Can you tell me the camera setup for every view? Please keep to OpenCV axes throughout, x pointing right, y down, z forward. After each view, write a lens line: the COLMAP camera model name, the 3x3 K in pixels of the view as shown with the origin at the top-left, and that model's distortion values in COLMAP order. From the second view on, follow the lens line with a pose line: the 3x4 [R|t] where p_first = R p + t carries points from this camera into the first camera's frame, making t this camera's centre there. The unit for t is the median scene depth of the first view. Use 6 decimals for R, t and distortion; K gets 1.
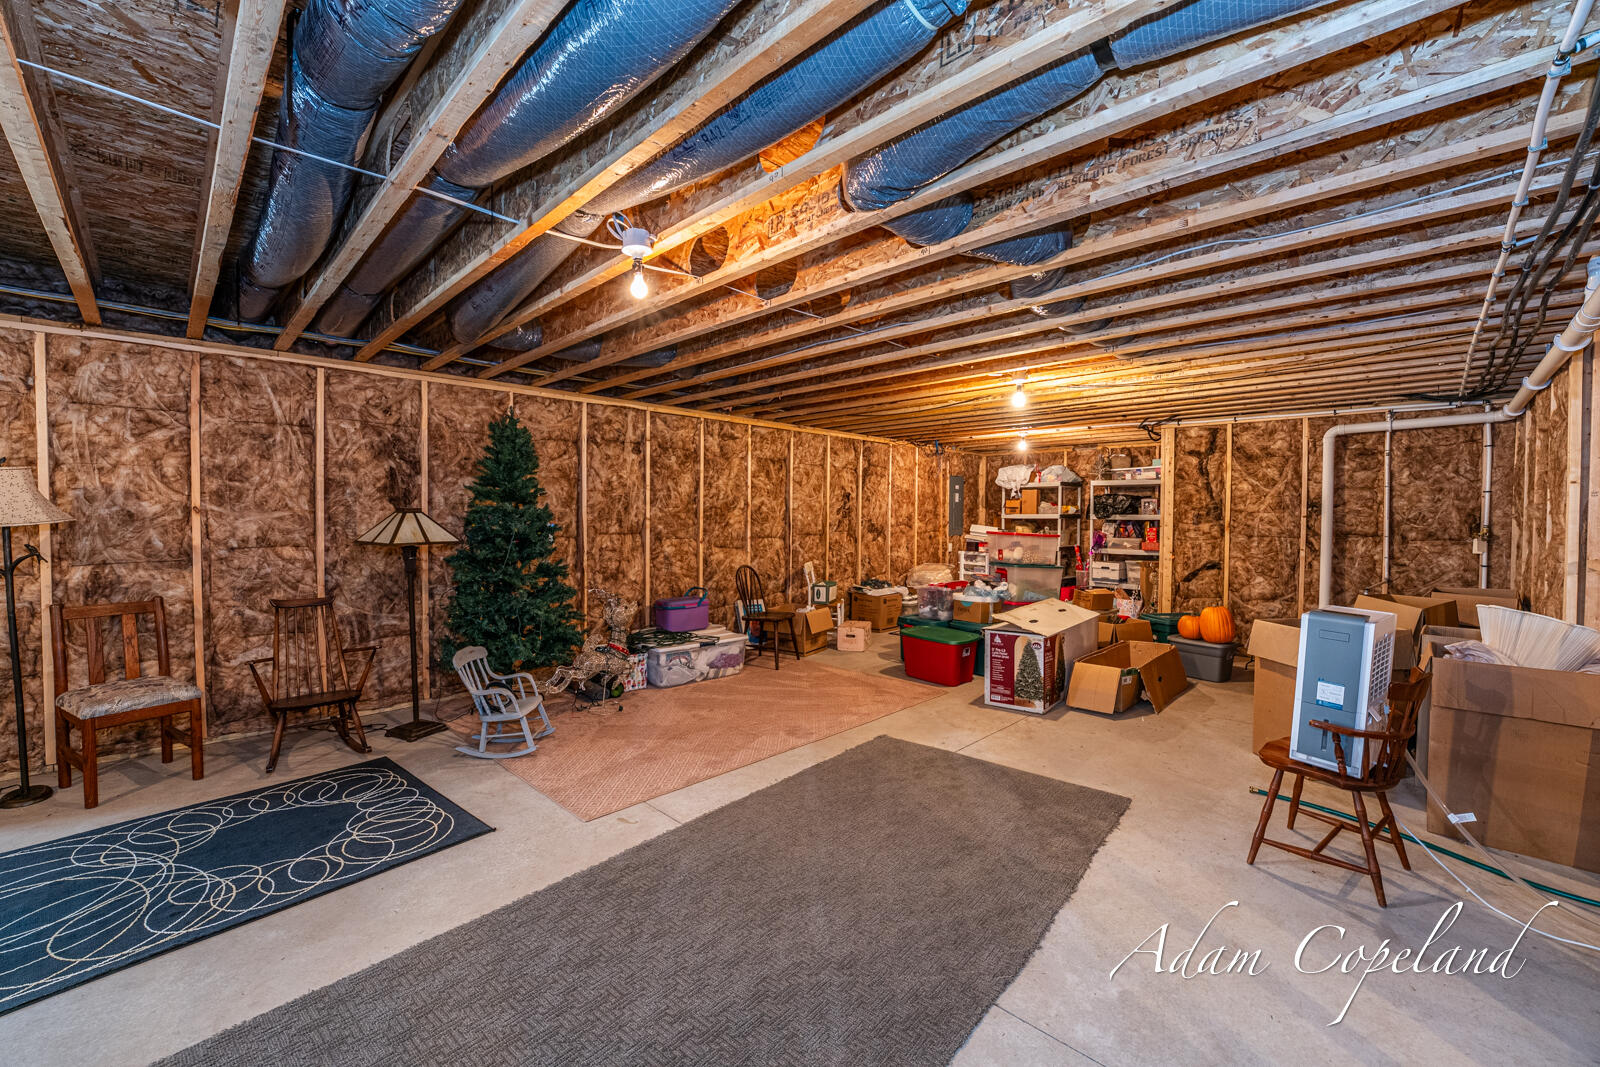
lens RADIAL K [[648.5, 0, 805.5], [0, 648.5, 531.5], [0, 0, 1]] dist [-0.029033, 0.004084]
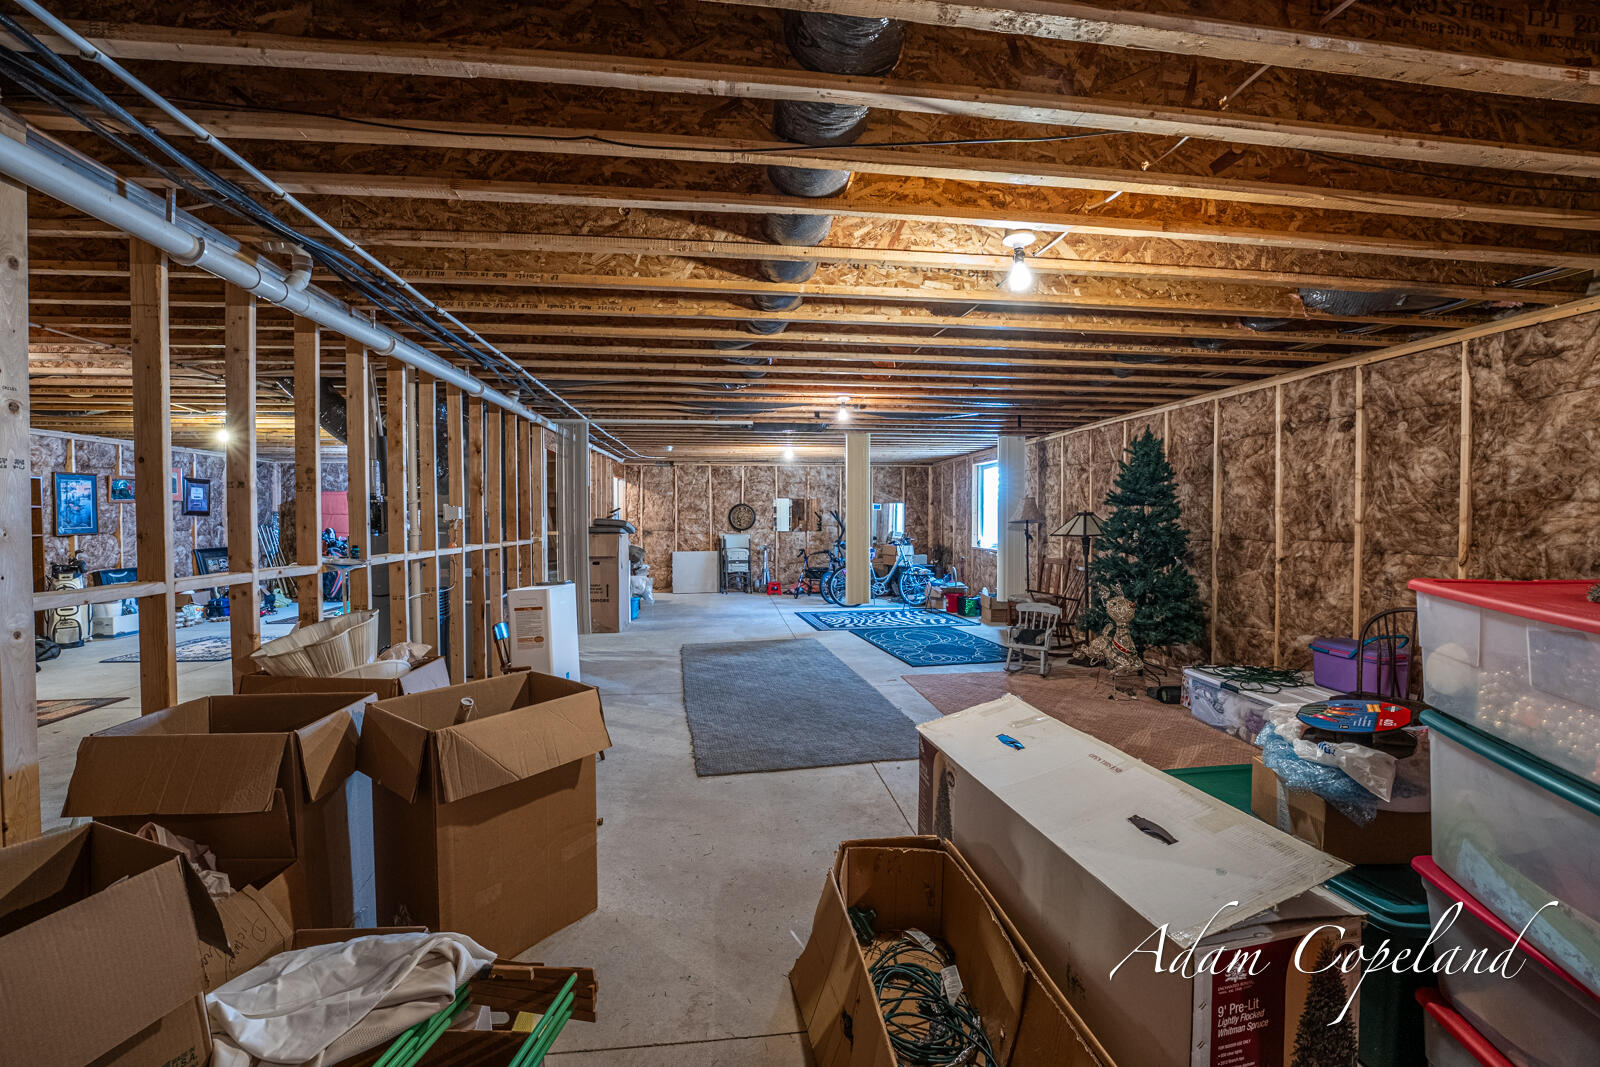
lens RADIAL K [[661.6, 0, 800.0], [0, 661.6, 533.5], [0, 0, 1]] dist [-0.024103, 0.000531]
pose [[-0.629680, 0.014747, -0.776714, 0.694367], [-0.022915, 0.999032, 0.037544, -0.019846], [0.776516, 0.041439, -0.628733, 1.003200]]
